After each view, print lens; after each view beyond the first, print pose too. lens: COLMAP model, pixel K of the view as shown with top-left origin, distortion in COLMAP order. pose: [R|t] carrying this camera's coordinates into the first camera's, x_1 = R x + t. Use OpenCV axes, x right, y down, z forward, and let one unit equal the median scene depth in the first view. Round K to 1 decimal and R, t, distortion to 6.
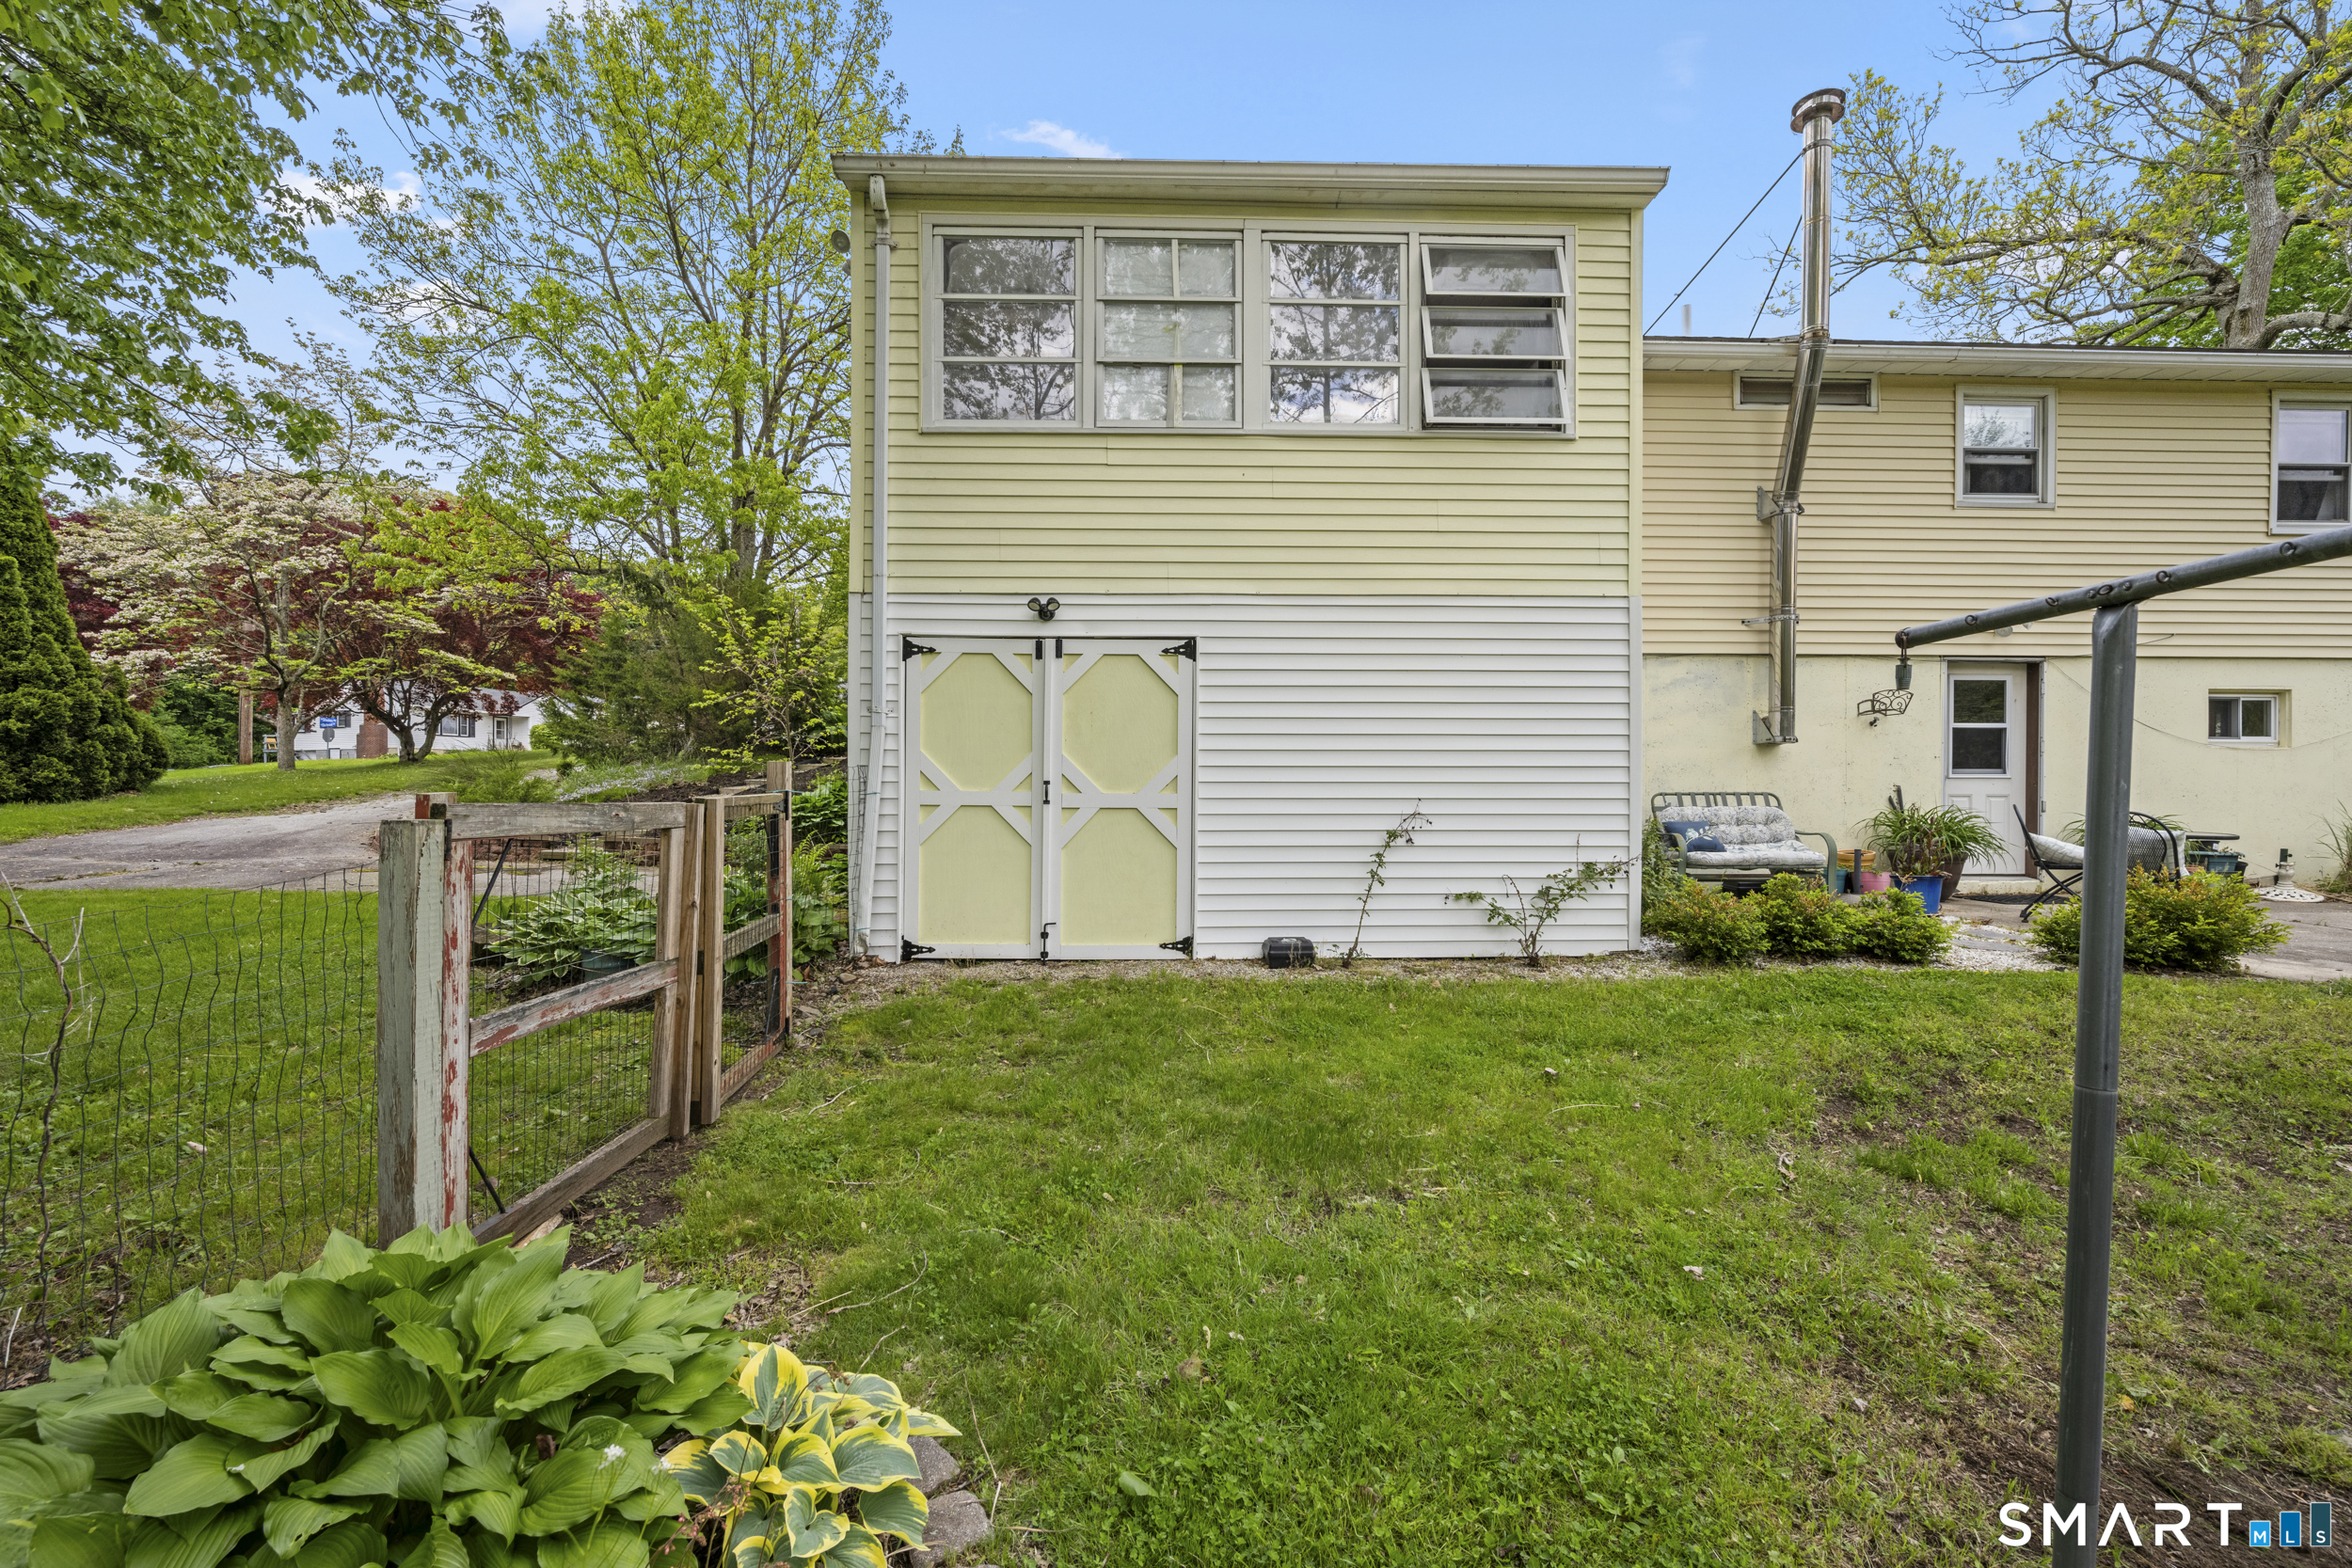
lens RADIAL K [[994.0, 0, 1178.3], [0, 994.0, 811.2], [0, 0, 1]] dist [0.001521, 0.000487]
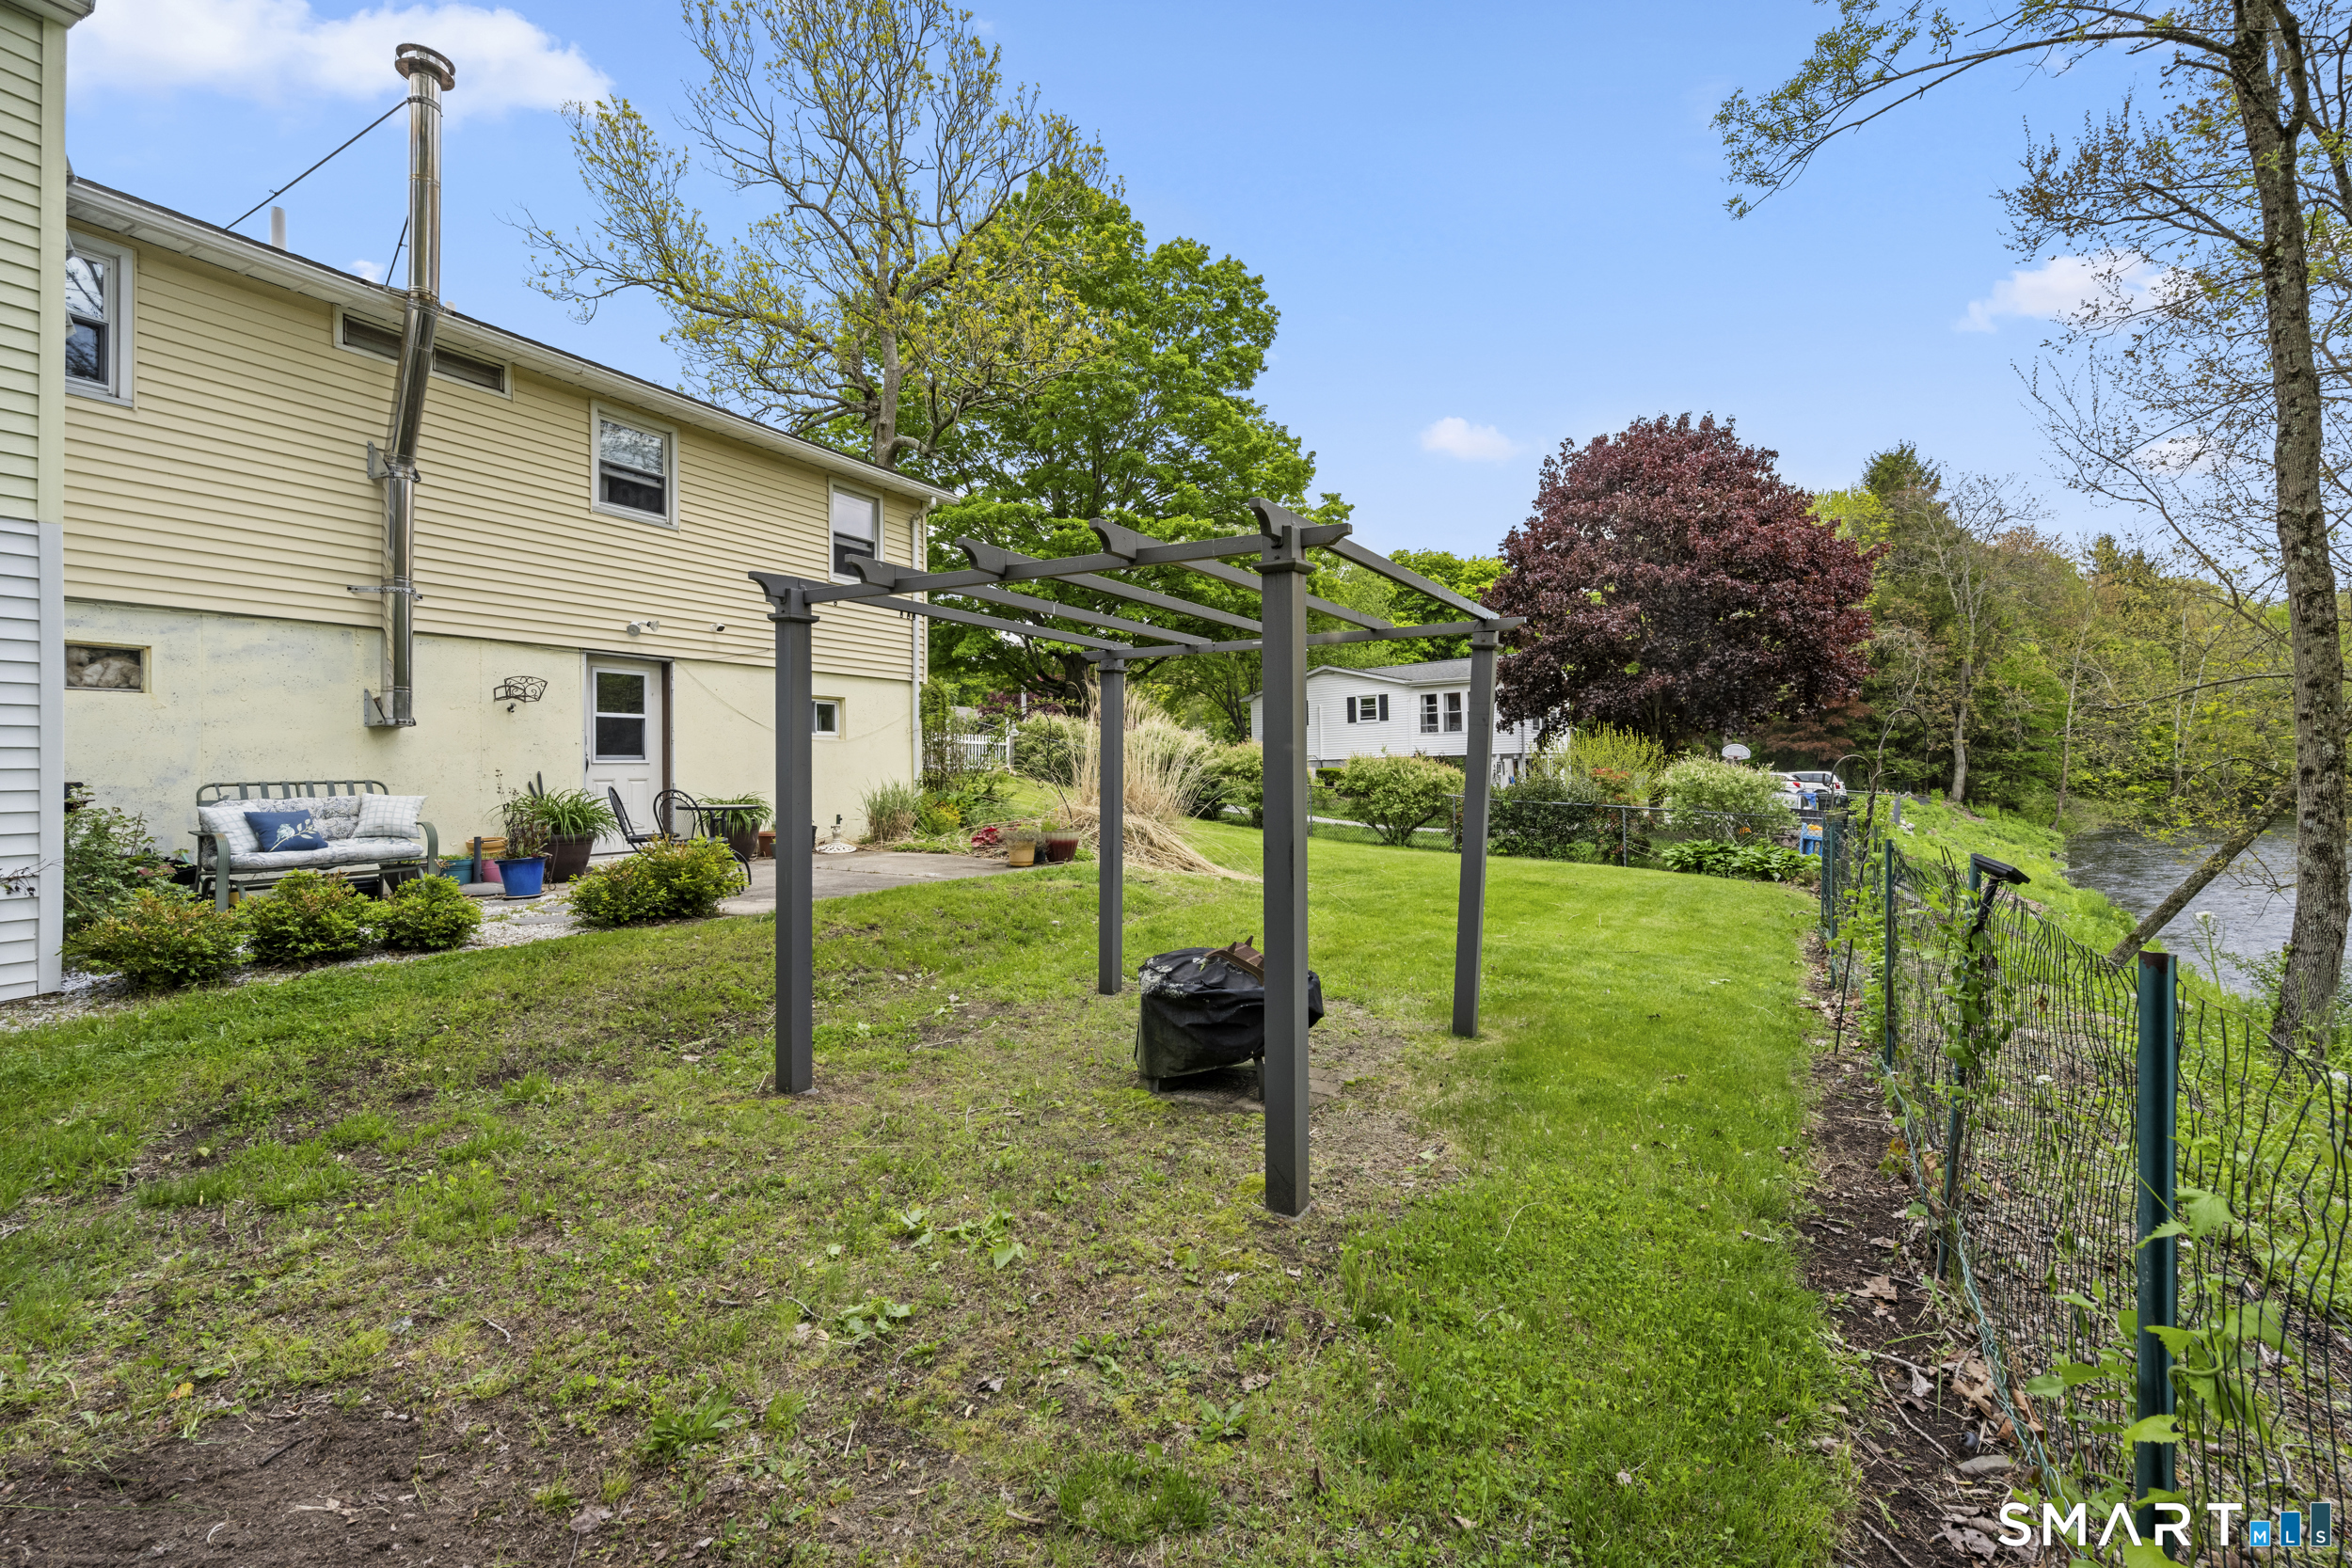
lens RADIAL K [[1028.9, 0, 1177.5], [0, 1028.9, 762.3], [0, 0, 1]] dist [-0.000647, -0.000305]
pose [[0.477600, -0.005139, 0.878562, 0.126571], [0.040634, 0.999042, -0.016246, 0.009484], [-0.877637, 0.043459, 0.477351, -0.081626]]
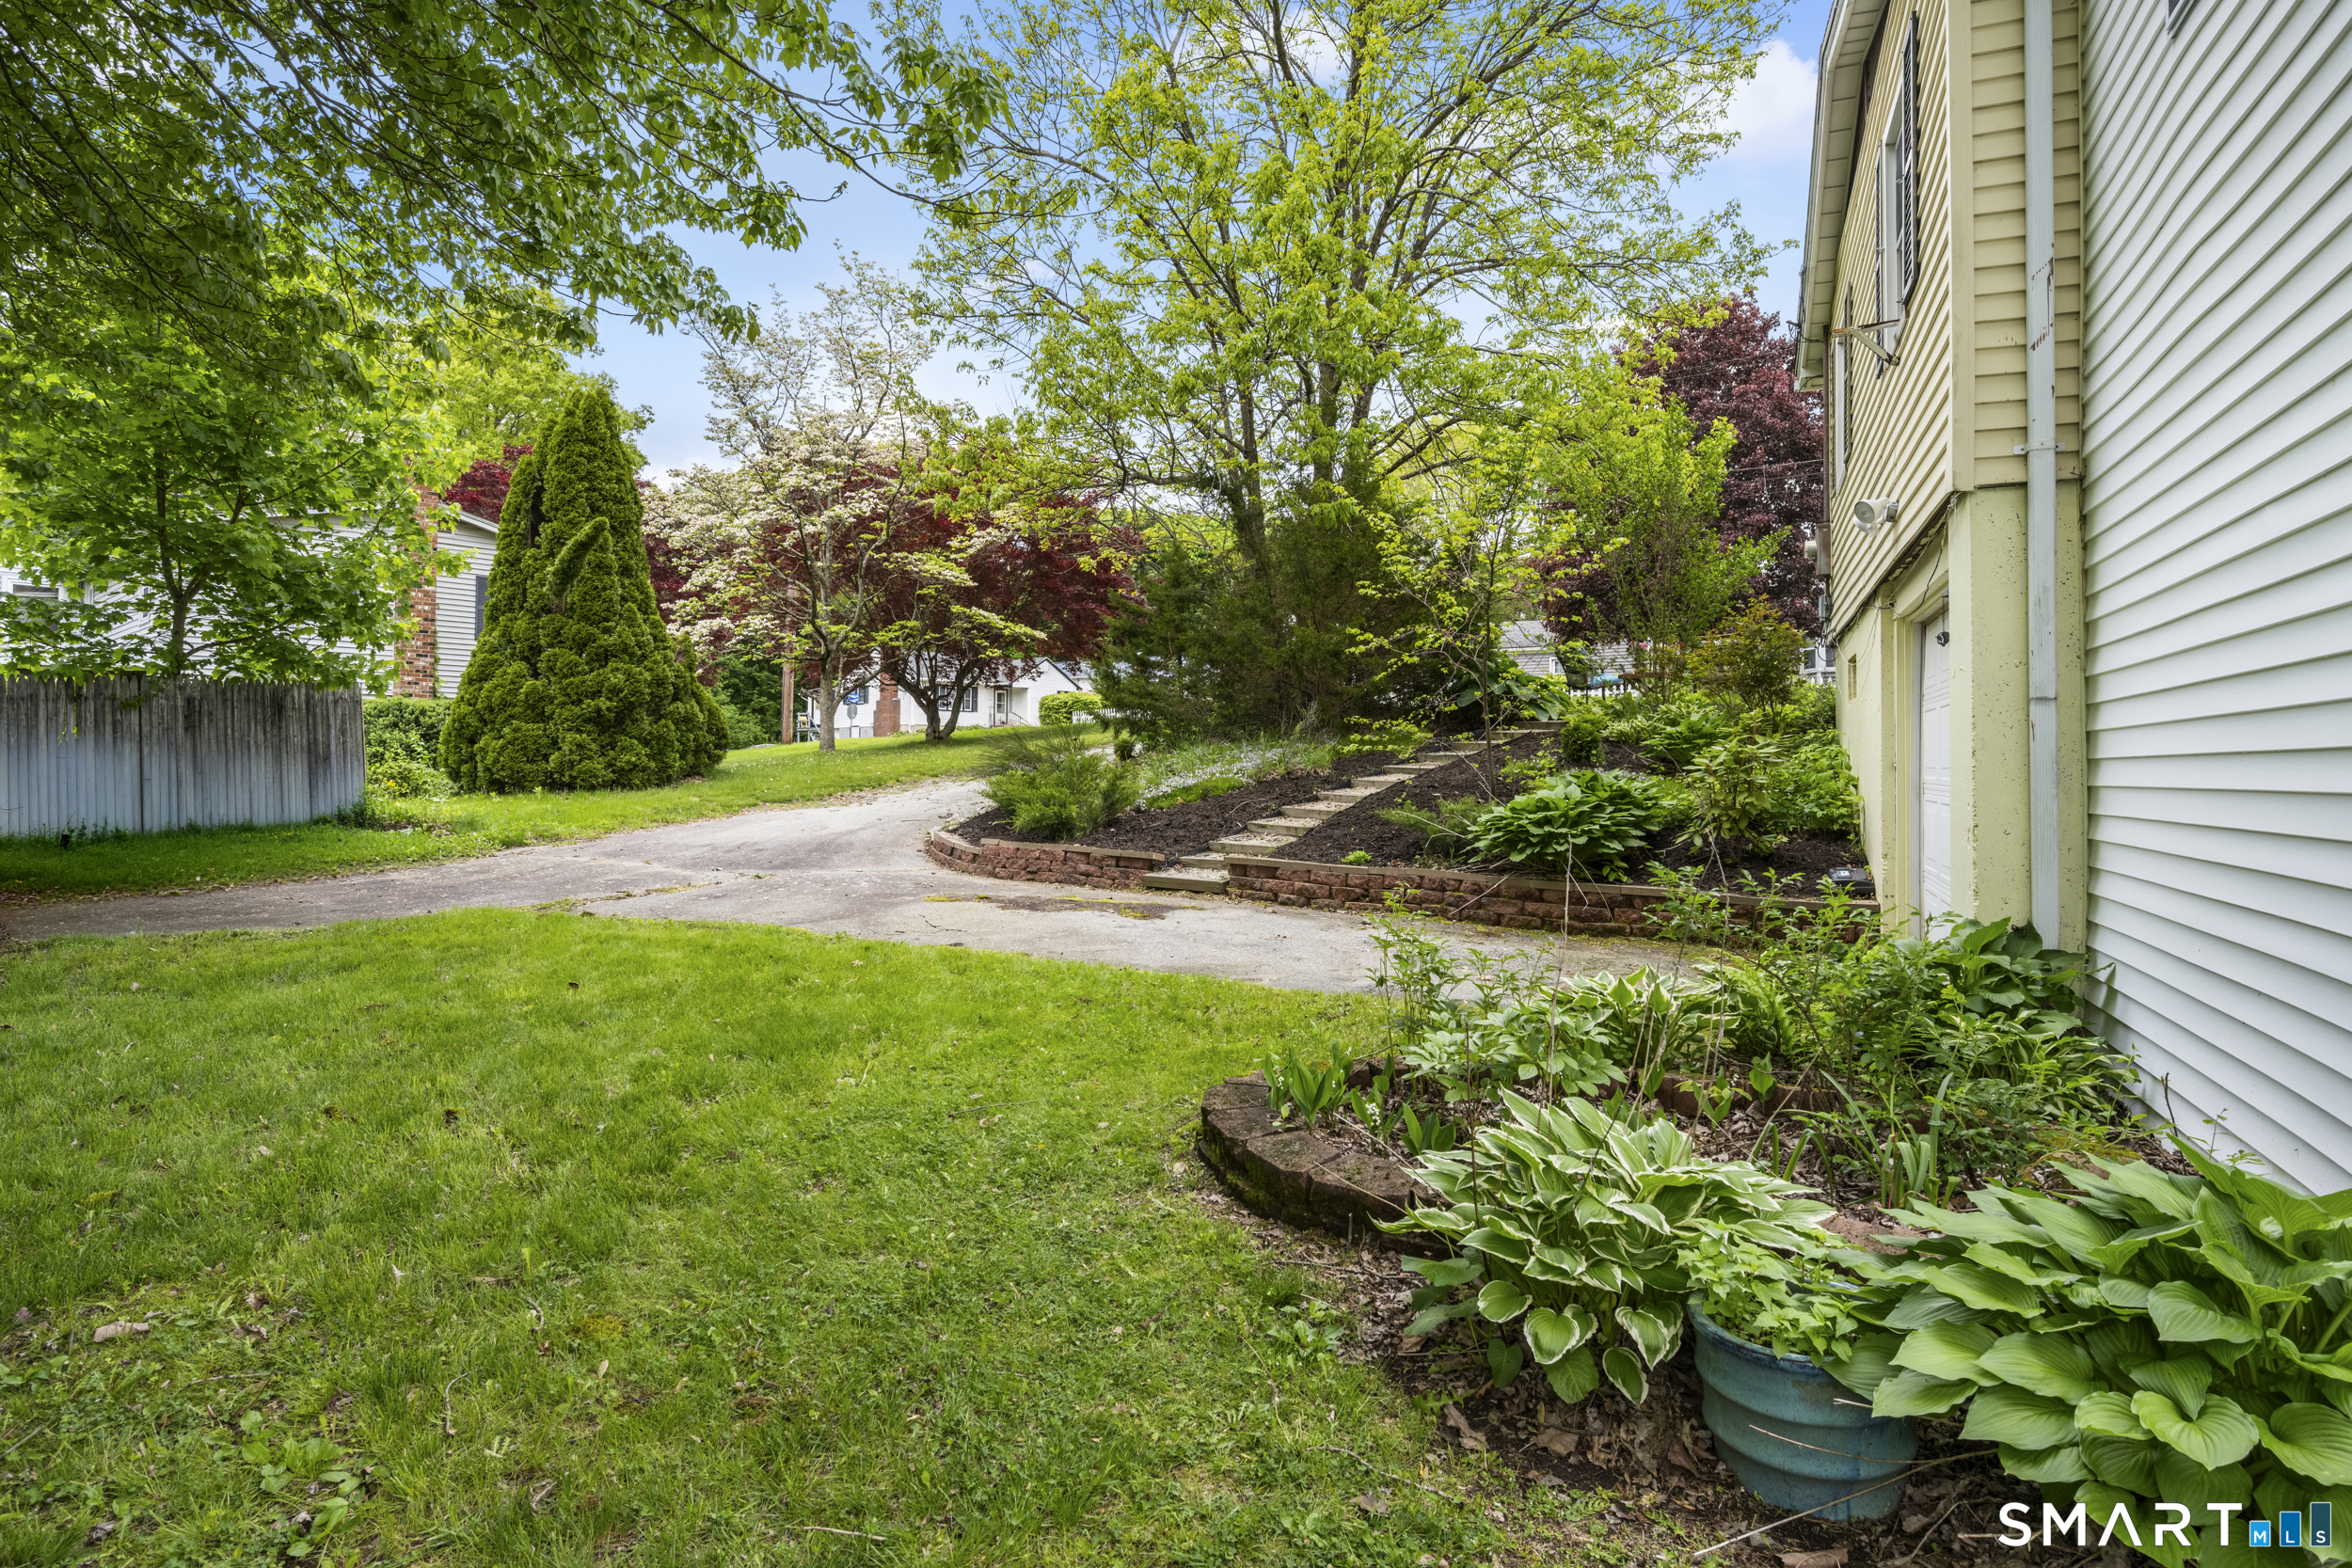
lens RADIAL K [[1279.0, 0, 1176.0], [0, 1279.0, 784.0], [0, 0, 1]] dist [-0.001484, -0.000165]
pose [[0.899989, 0.008036, -0.435839, -0.112170], [-0.012724, 0.999888, -0.007839, -0.006538], [0.435727, 0.012601, 0.899990, 0.105725]]
